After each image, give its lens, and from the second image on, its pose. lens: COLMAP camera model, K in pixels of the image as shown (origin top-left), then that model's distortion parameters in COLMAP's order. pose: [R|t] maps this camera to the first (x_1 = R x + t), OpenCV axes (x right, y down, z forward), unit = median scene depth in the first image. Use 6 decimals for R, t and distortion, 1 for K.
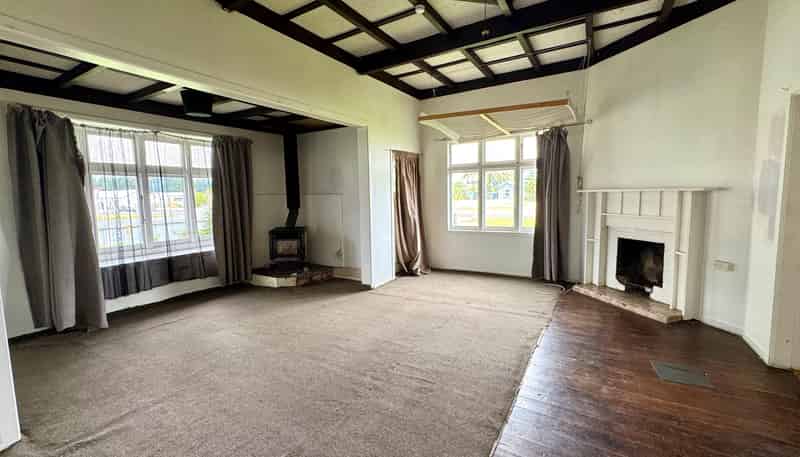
lens RADIAL K [[319.5, 0, 404.9], [0, 319.5, 225.7], [0, 0, 1]] dist [-0.008500, 0.000266]
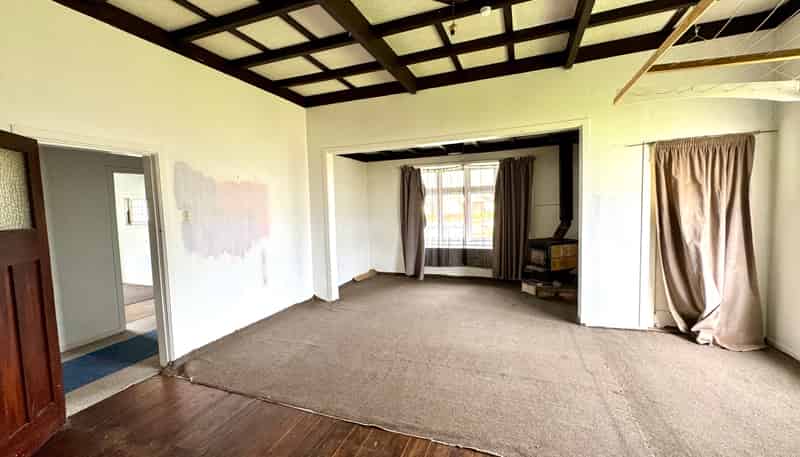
lens RADIAL K [[319.5, 0, 405.9], [0, 319.5, 227.2], [0, 0, 1]] dist [-0.008500, 0.000266]
pose [[0.188733, 0.077516, -0.978964, 0.653103], [-0.066756, 0.995587, 0.065962, -0.080141], [0.979757, 0.052902, 0.193075, 0.436103]]
